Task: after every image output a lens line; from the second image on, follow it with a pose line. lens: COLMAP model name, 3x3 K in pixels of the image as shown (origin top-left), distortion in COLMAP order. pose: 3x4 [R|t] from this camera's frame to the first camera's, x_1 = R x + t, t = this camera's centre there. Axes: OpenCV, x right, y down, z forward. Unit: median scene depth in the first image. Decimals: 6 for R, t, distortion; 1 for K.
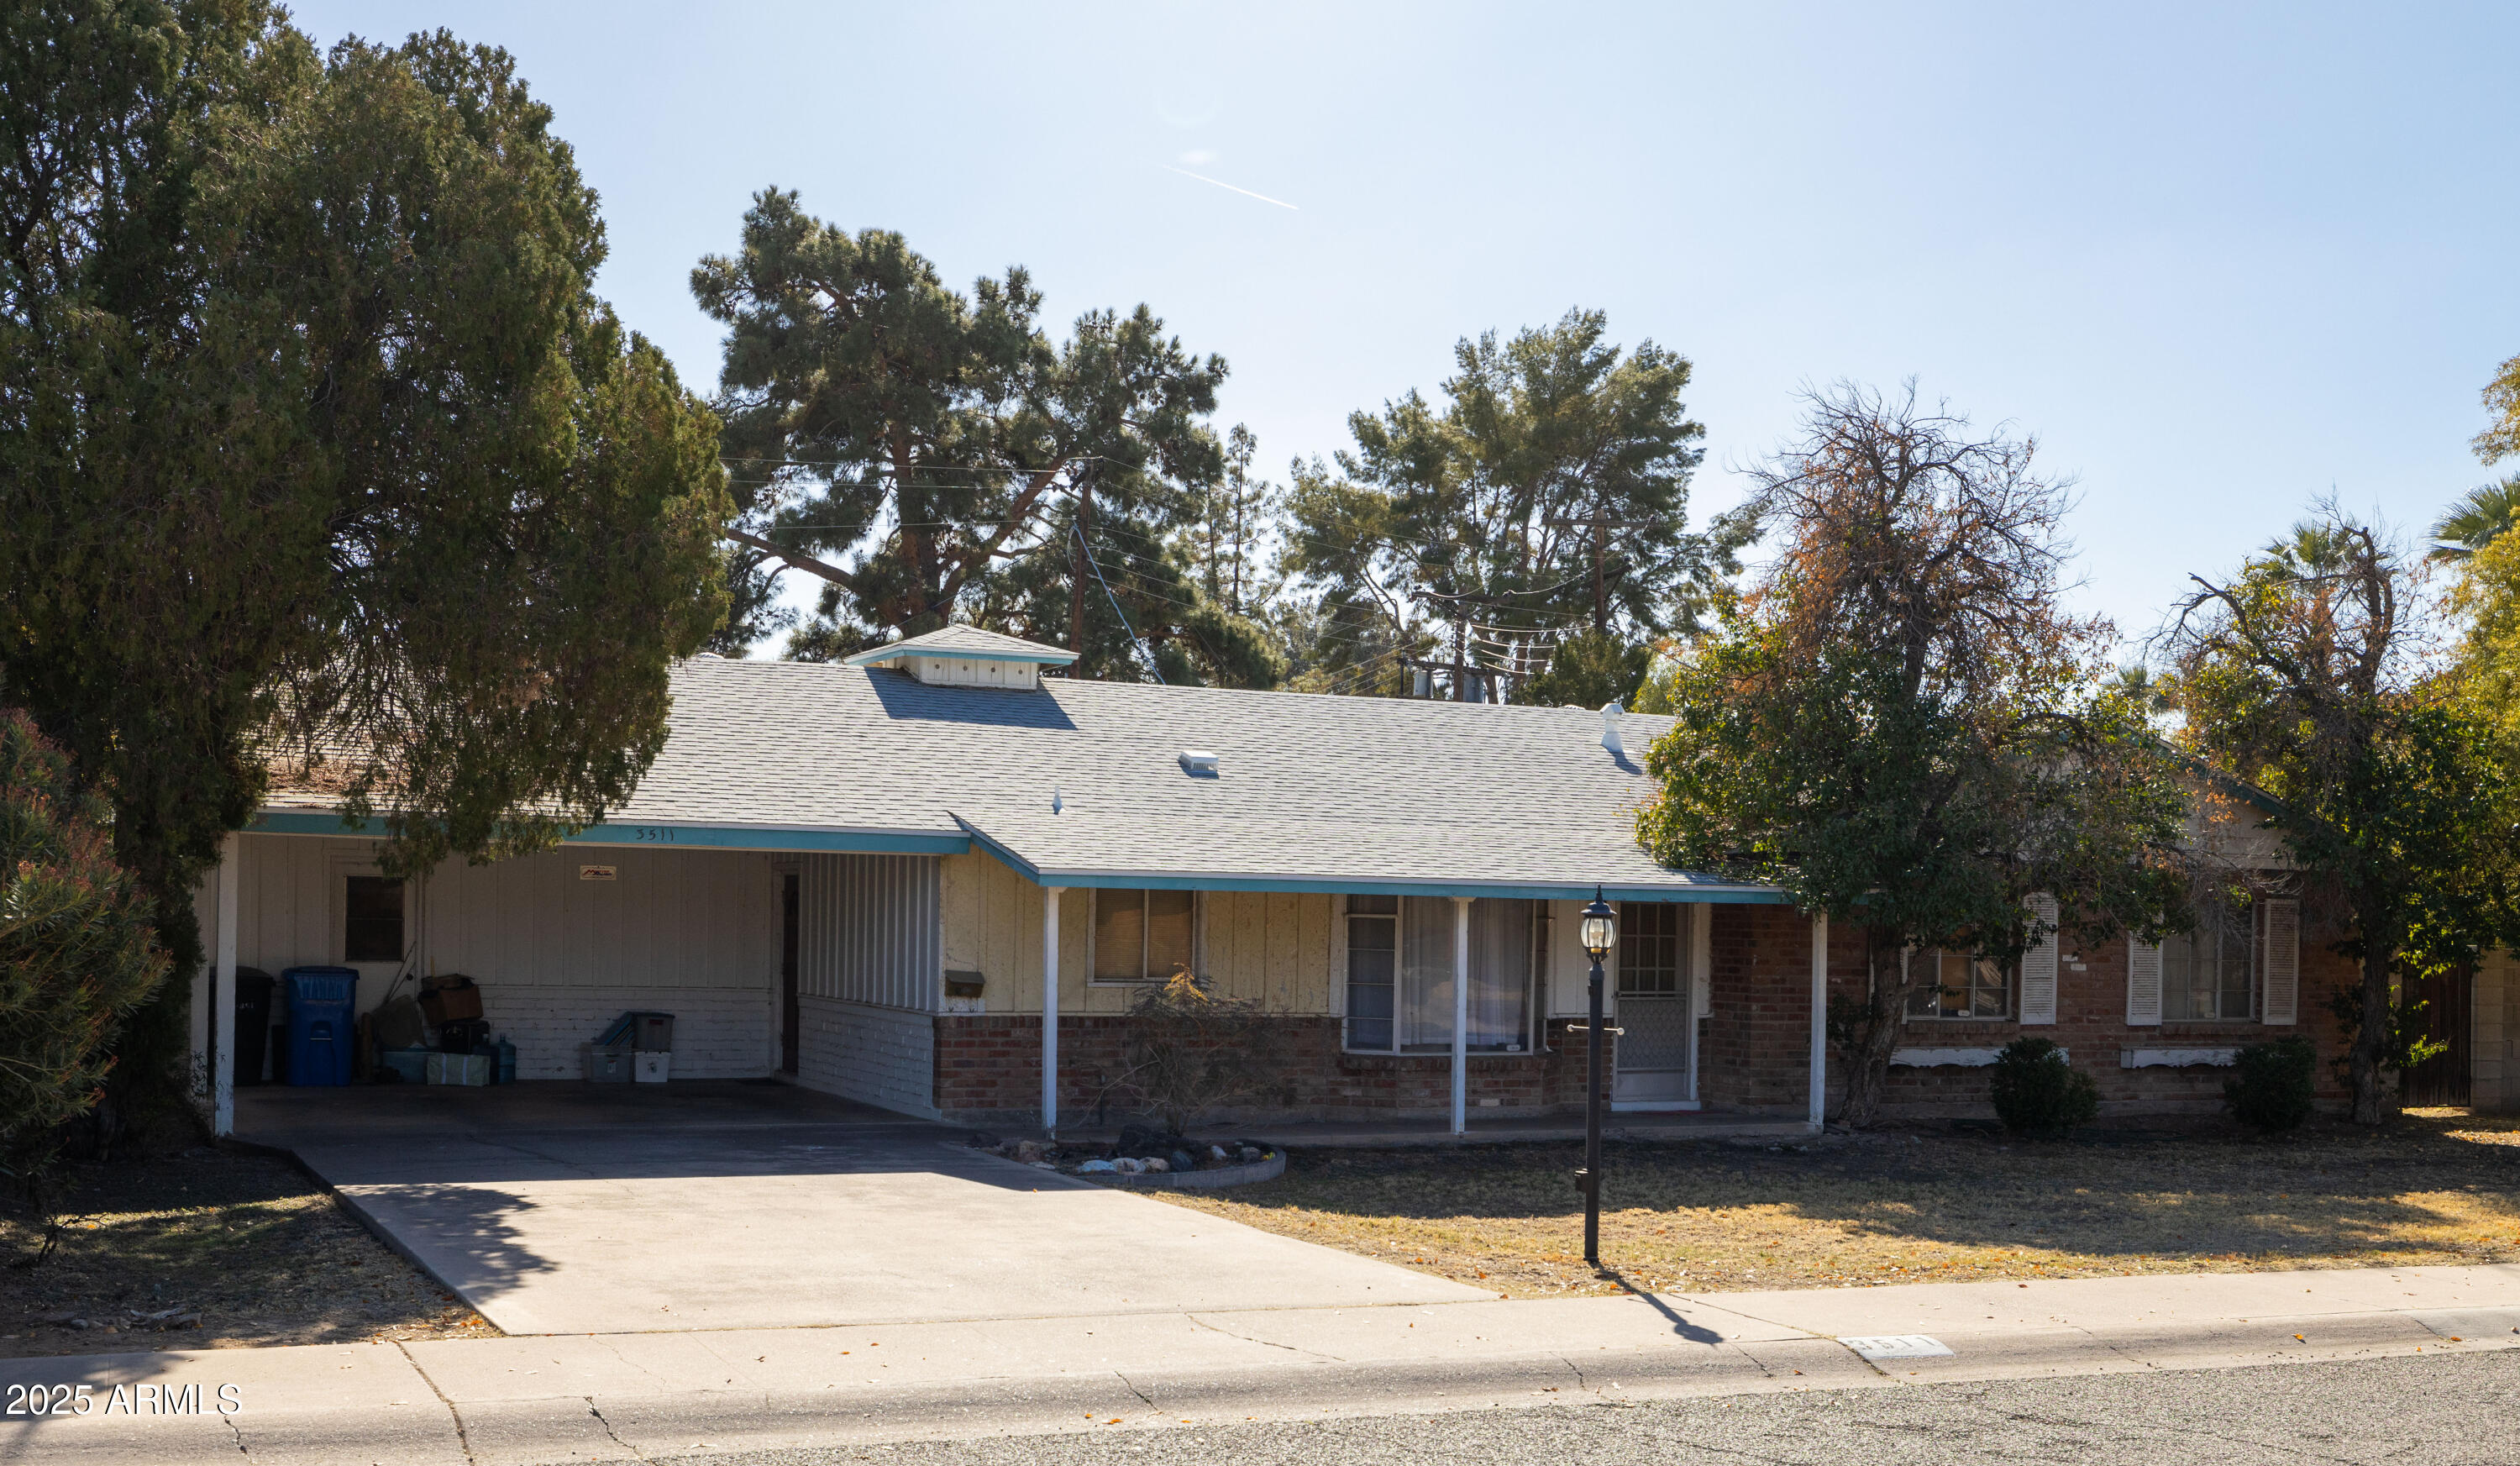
lens RADIAL K [[2638.9, 0, 1105.6], [0, 2638.9, 932.9], [0, 0, 1]] dist [-0.002257, 0.009380]
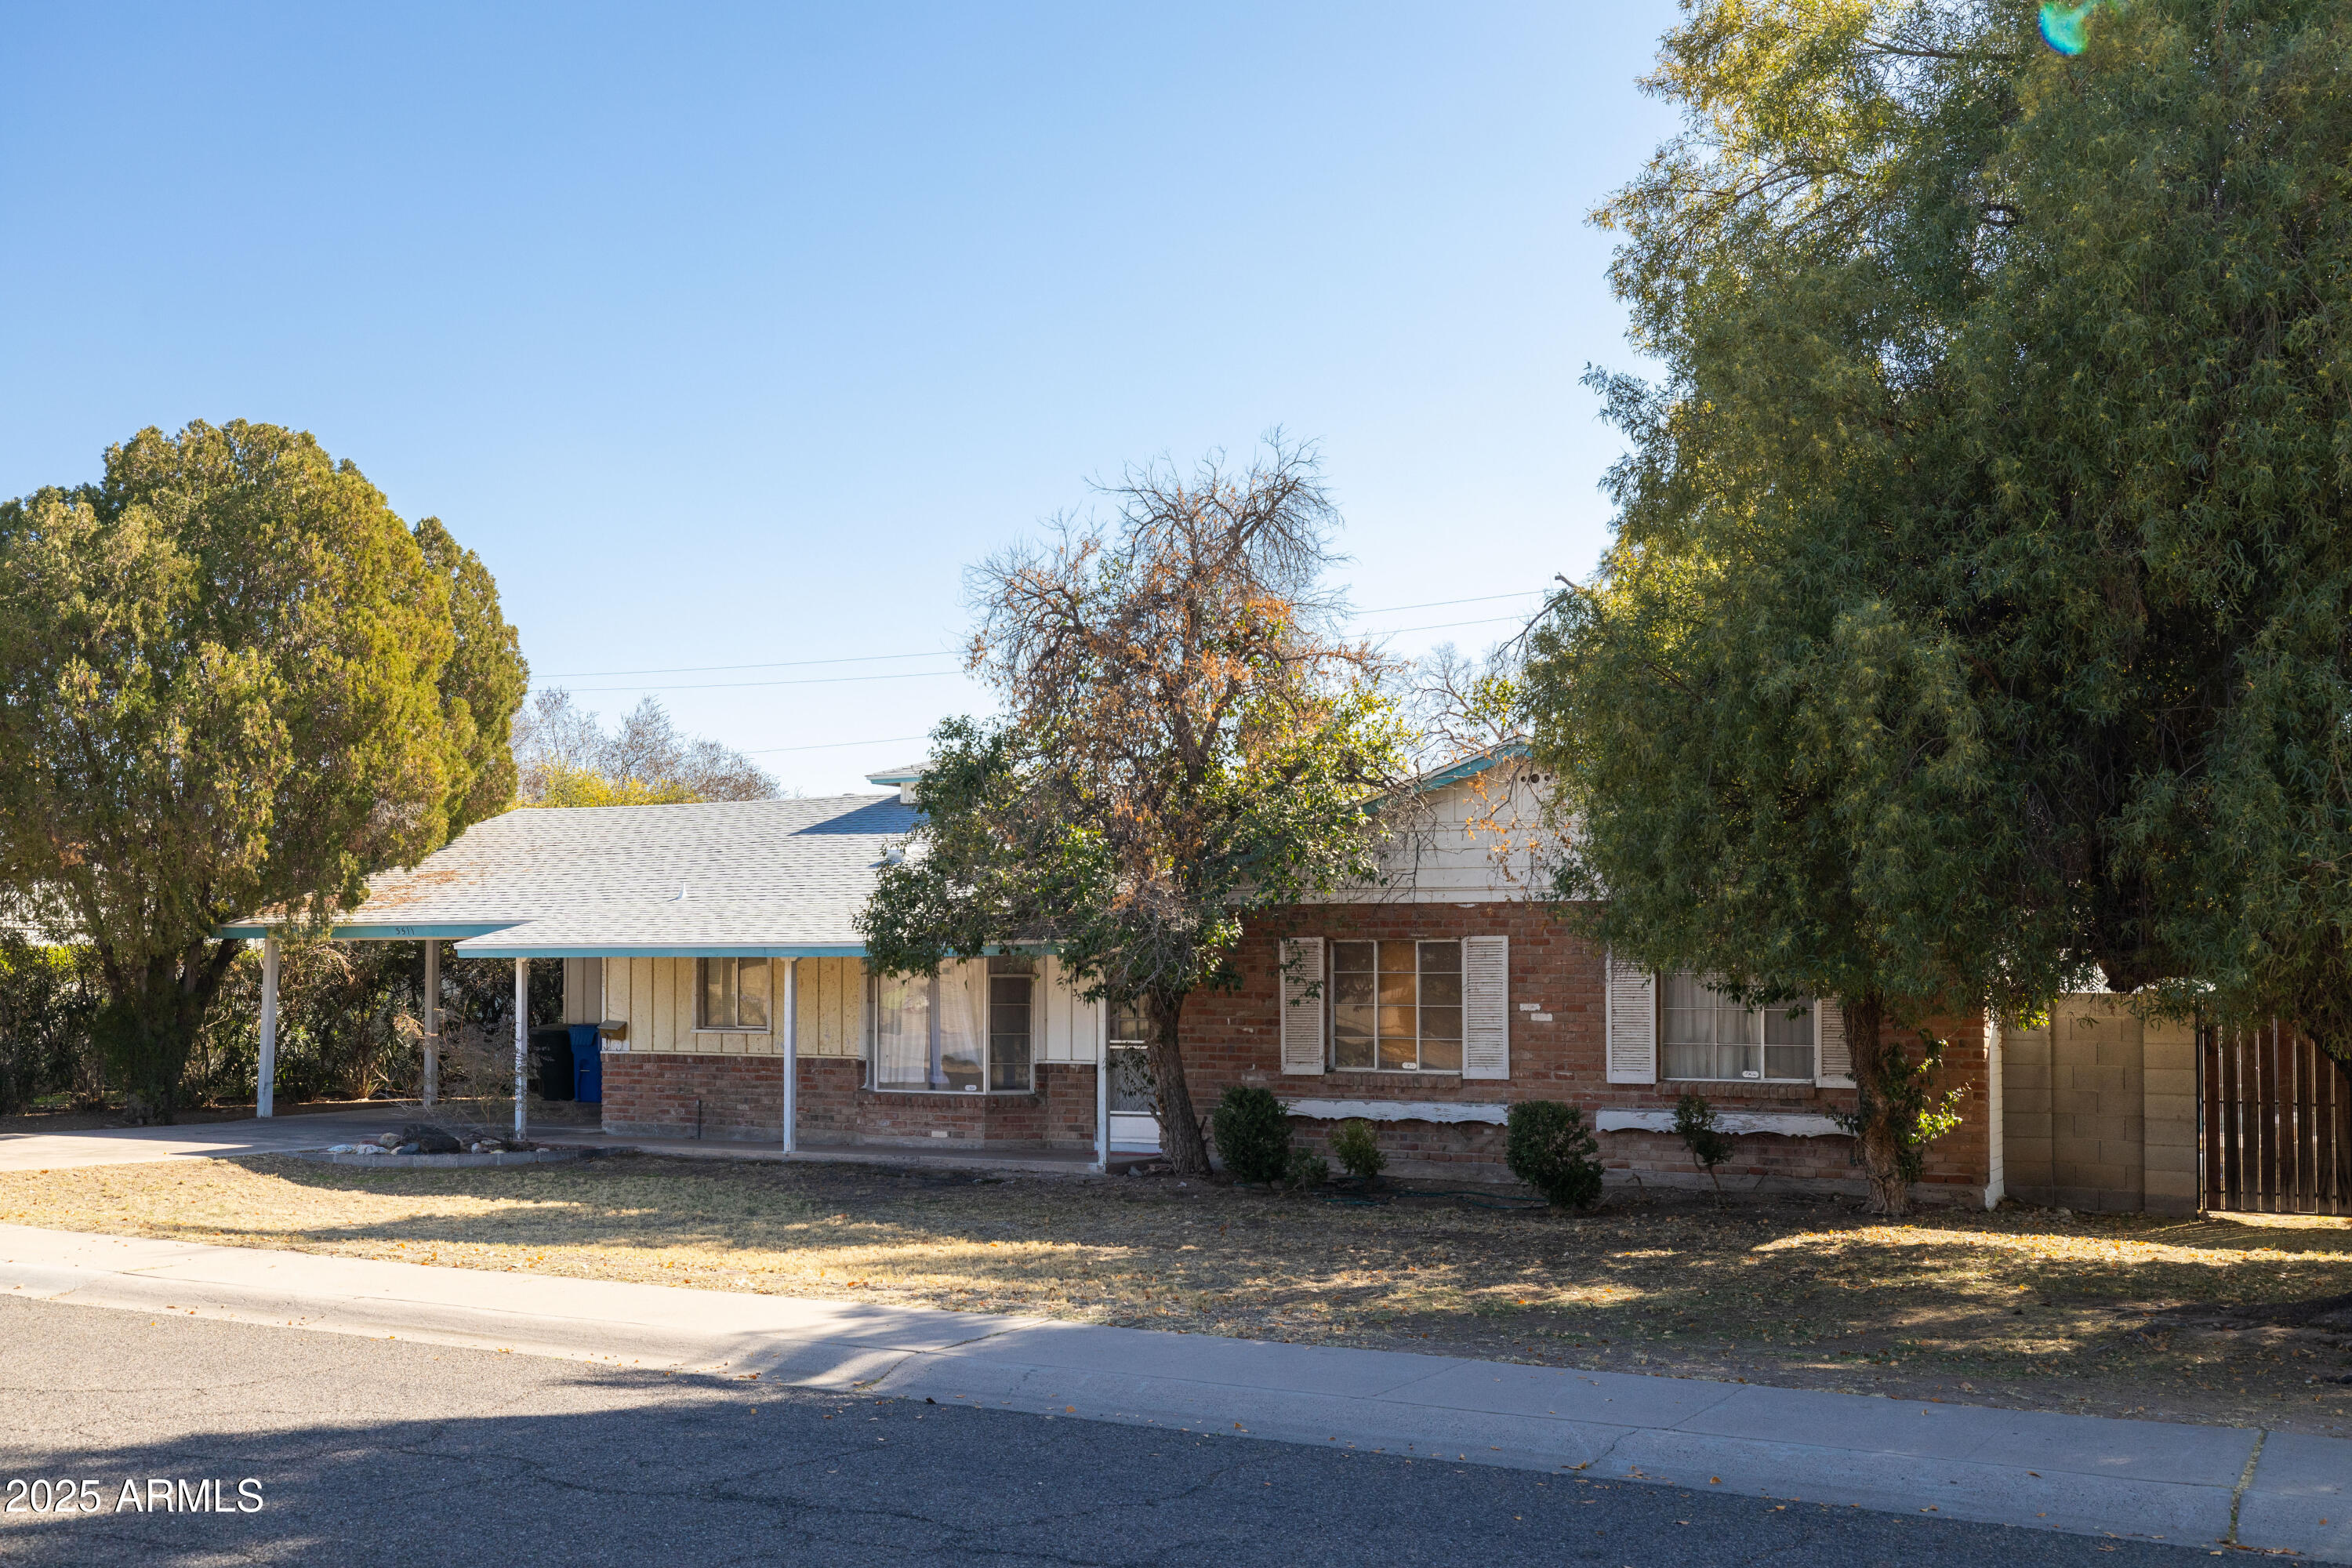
lens RADIAL K [[2417.4, 0, 1136.7], [0, 2417.4, 910.6], [0, 0, 1]] dist [0.034486, 0.007774]
pose [[0.593841, -0.041703, -0.803501, 0.951319], [0.002051, 0.998731, -0.050321, 0.017918], [0.804580, 0.028235, 0.593173, 0.393931]]
